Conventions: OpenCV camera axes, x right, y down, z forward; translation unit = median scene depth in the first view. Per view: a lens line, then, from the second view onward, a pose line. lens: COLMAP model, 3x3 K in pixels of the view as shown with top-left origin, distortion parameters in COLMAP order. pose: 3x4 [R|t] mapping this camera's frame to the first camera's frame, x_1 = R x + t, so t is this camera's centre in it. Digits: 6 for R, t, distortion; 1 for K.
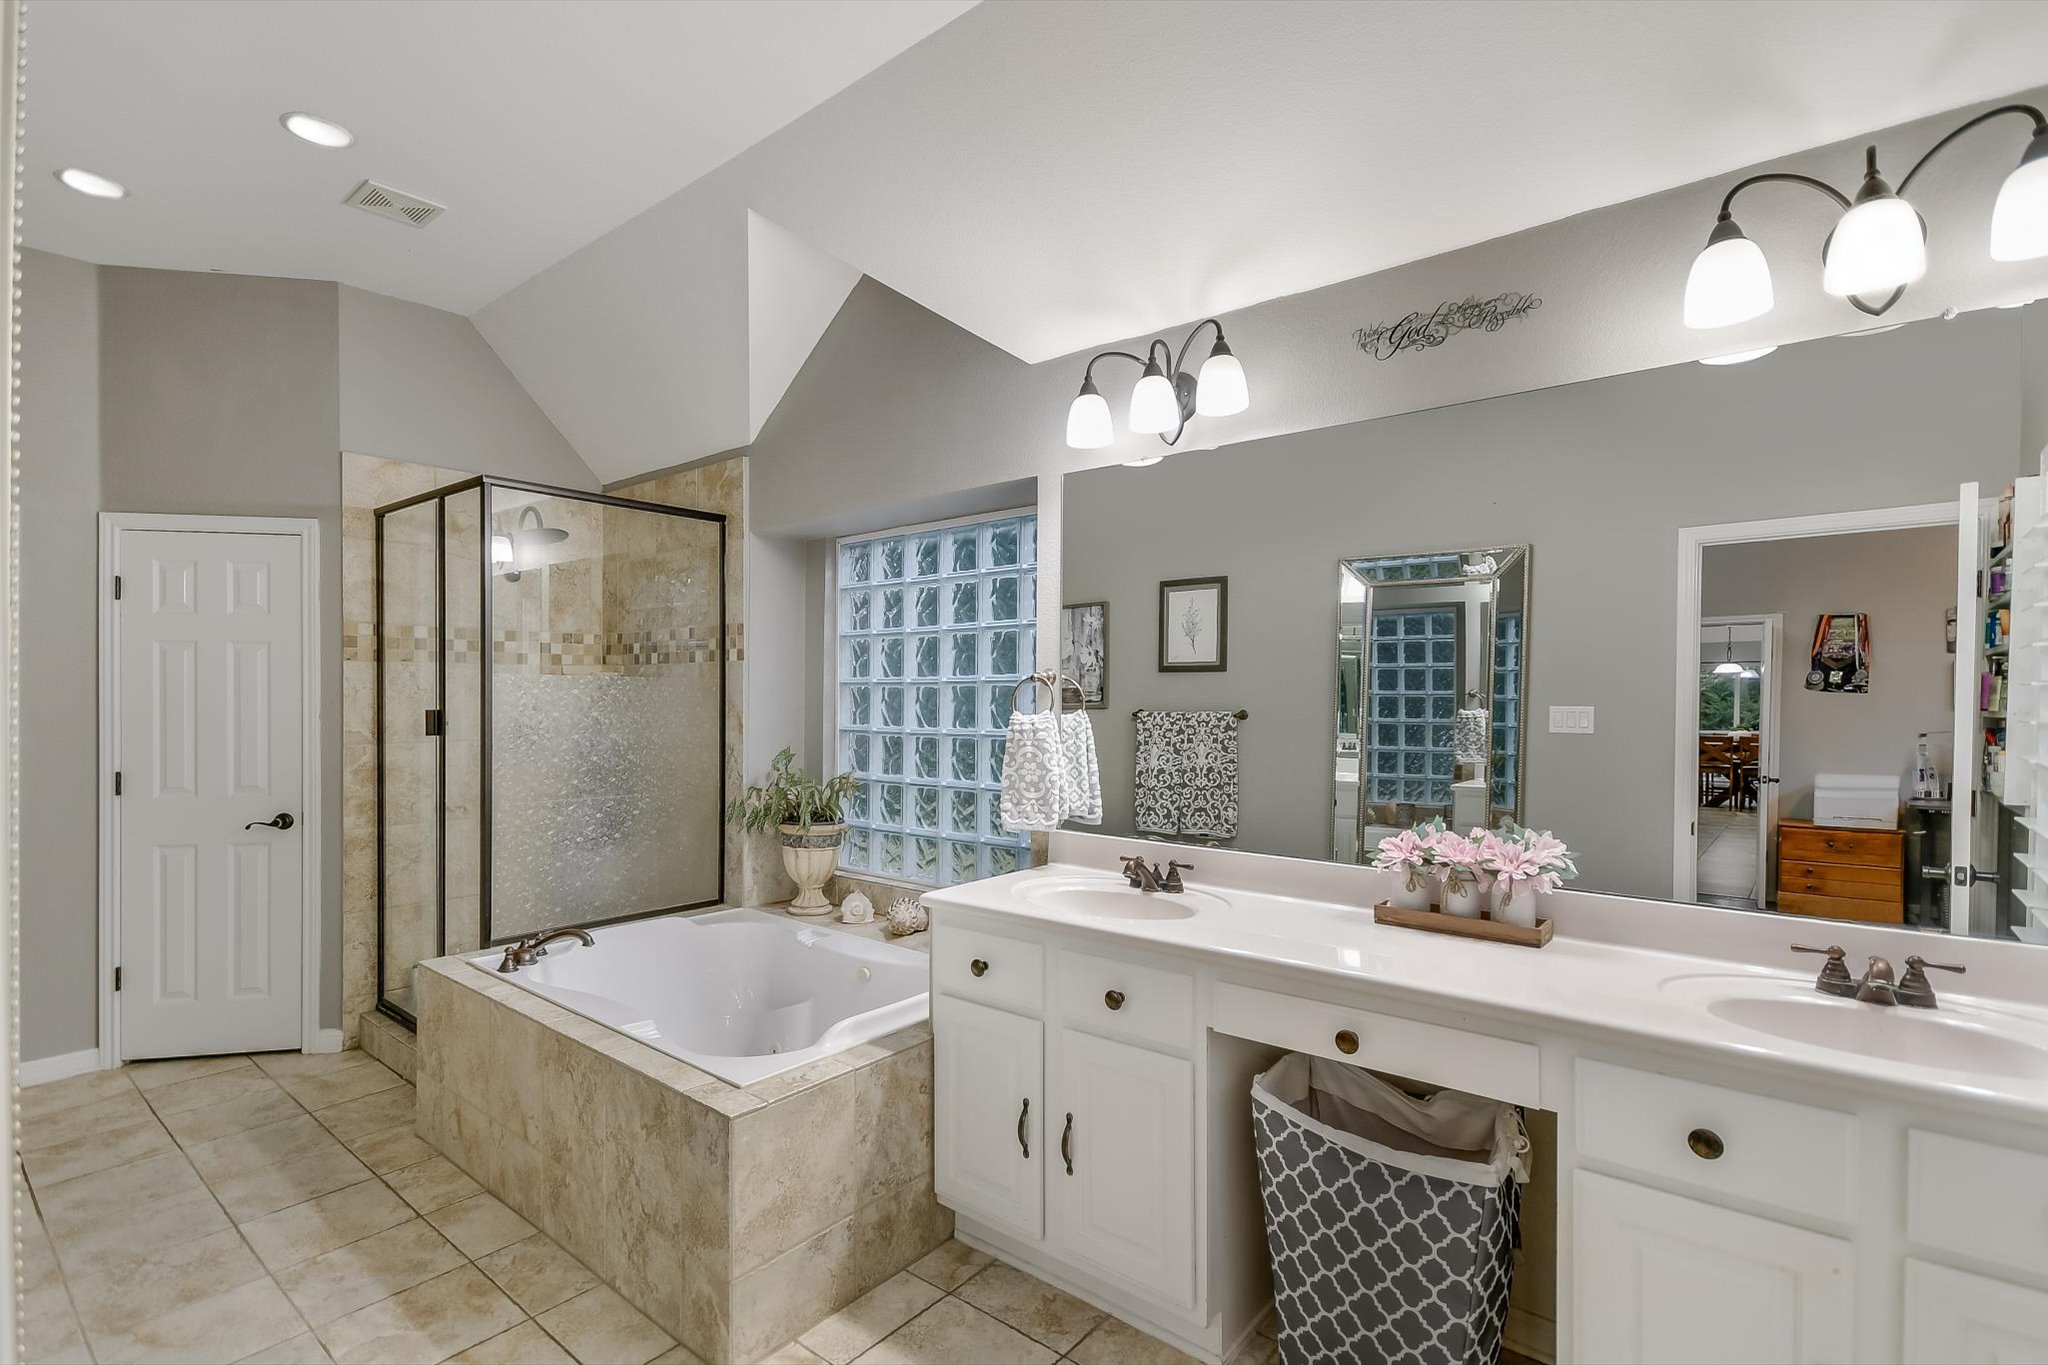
lens RADIAL K [[953.0, 0, 1022.6], [0, 953.0, 695.2], [0, 0, 1]] dist [0.002068, 0.000136]
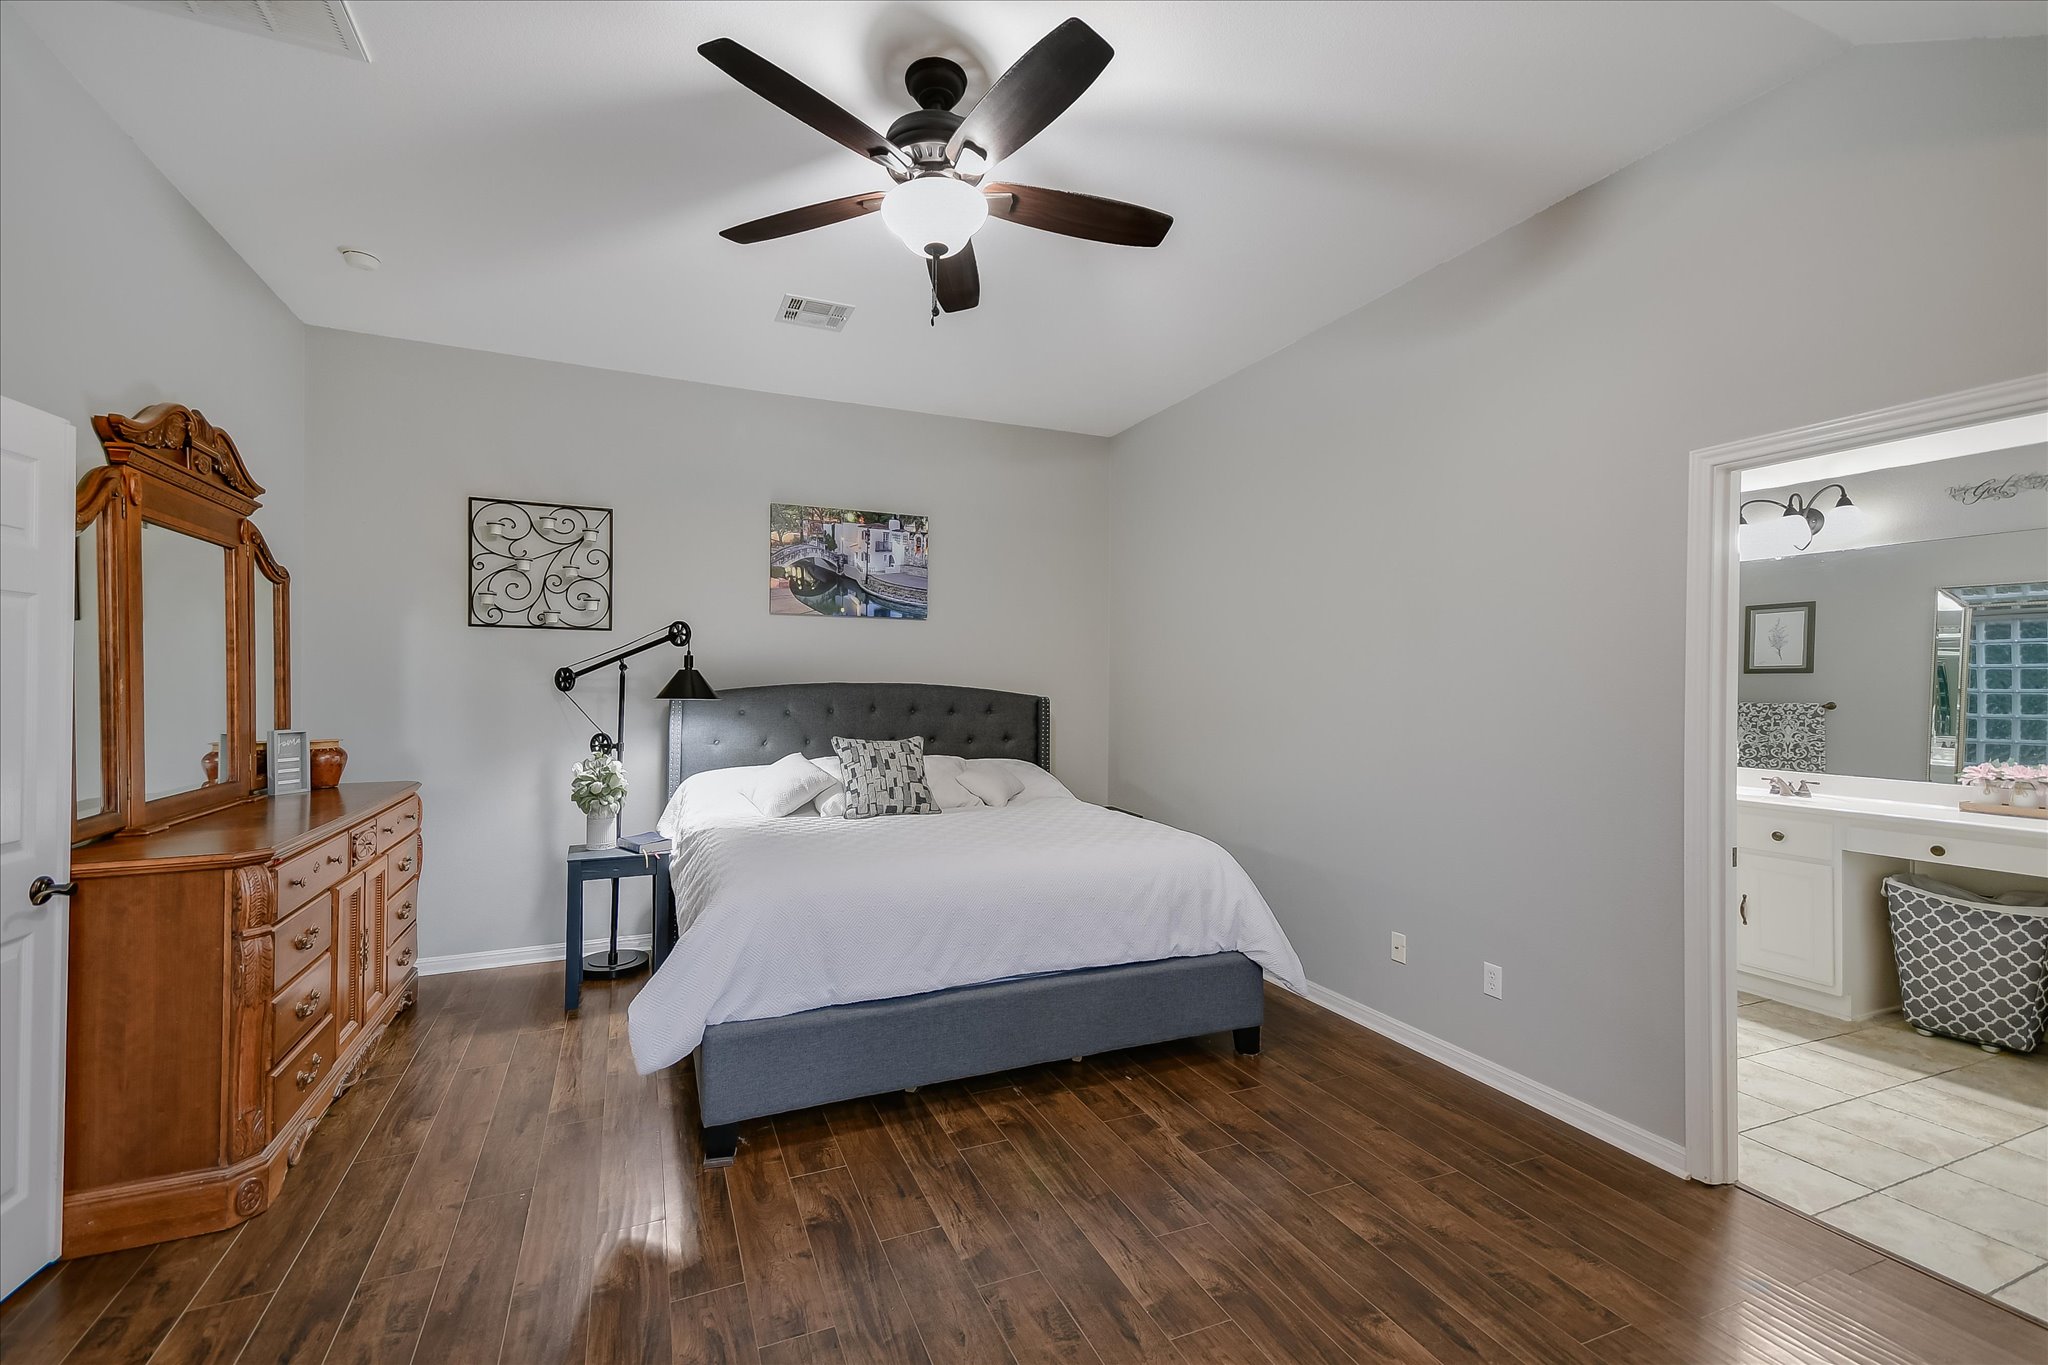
lens RADIAL K [[858.9, 0, 994.5], [0, 858.9, 684.6], [0, 0, 1]] dist [0.071974, -0.026847]
pose [[0.883030, 0.006435, -0.469273, -0.388712], [-0.009511, 0.999946, -0.004186, 0.013449], [0.469220, 0.008159, 0.883043, -1.183263]]
